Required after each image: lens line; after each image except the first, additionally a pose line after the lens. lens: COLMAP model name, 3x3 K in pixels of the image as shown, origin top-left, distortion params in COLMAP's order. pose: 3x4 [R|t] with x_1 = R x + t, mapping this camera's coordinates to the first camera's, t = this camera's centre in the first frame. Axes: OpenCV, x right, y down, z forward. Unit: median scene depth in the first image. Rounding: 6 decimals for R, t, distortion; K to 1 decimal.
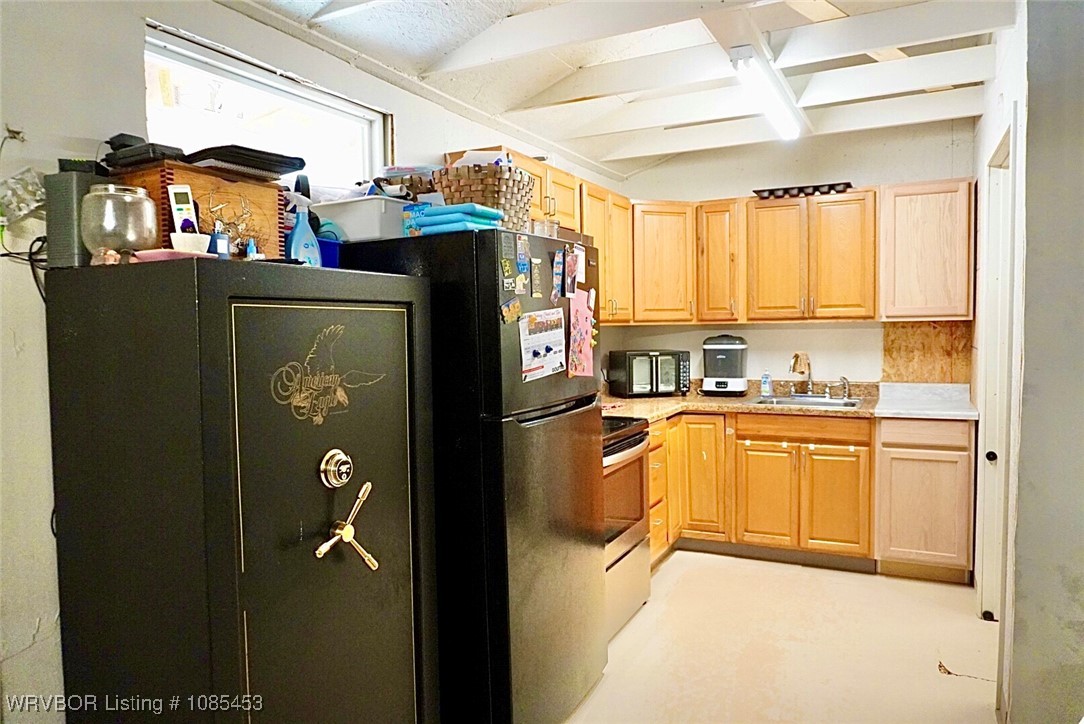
lens RADIAL K [[722.8, 0, 539.5], [0, 722.8, 362.0], [0, 0, 1]] dist [-0.049556, 0.036211]
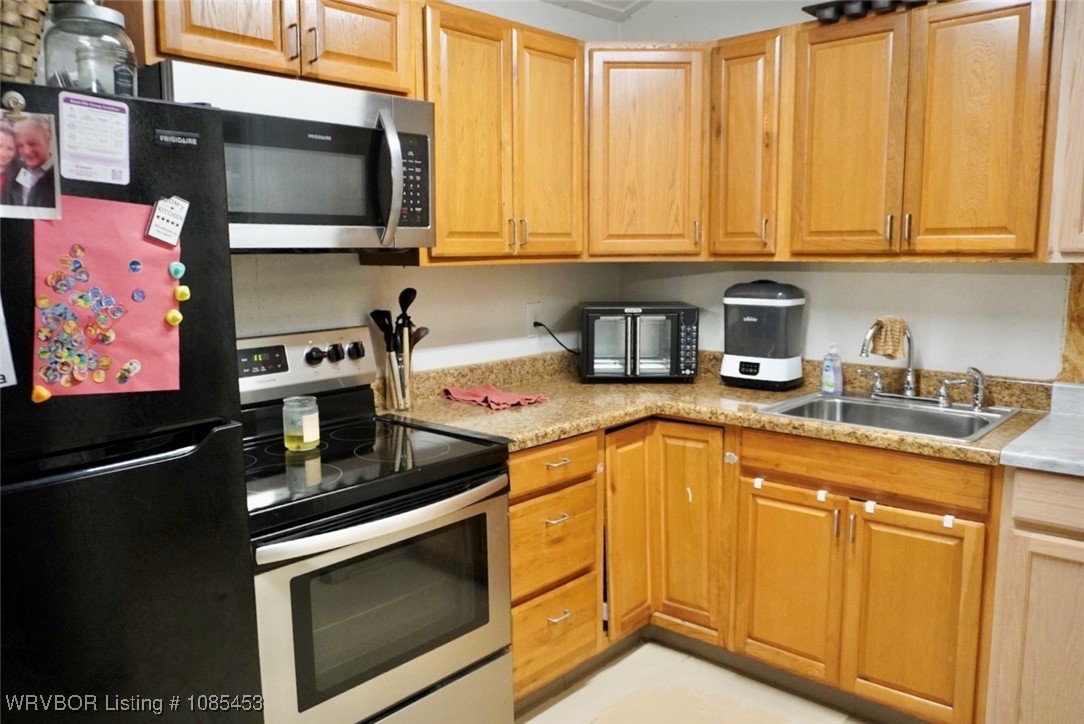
lens RADIAL K [[810.6, 0, 517.5], [0, 810.6, 364.2], [0, 0, 1]] dist [-0.052426, 0.047245]
pose [[0.962067, 0.043345, -0.269349, 0.269827], [-0.017449, 0.995053, 0.097806, -0.033753], [0.272255, -0.089396, 0.958063, 0.365403]]
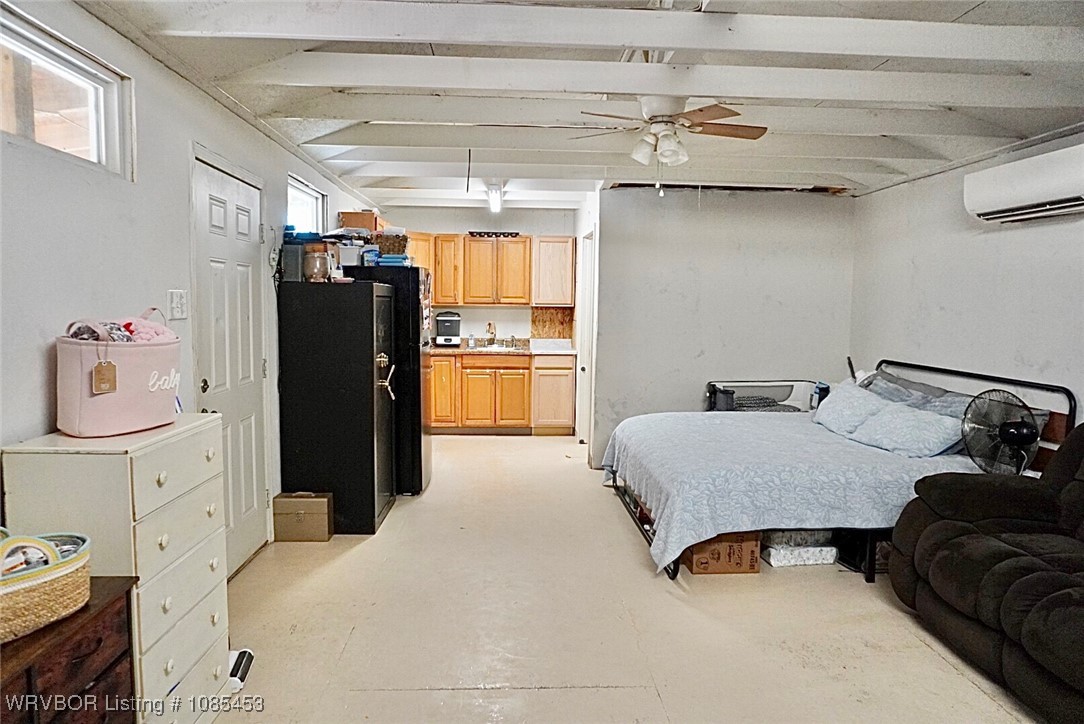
lens RADIAL K [[722.8, 0, 539.5], [0, 722.8, 362.0], [0, 0, 1]] dist [-0.049556, 0.036211]
pose [[0.861812, -0.015818, 0.506982, -0.479976], [-0.001548, 0.999427, 0.033814, 0.026785], [-0.507226, -0.029927, 0.861293, -0.668072]]
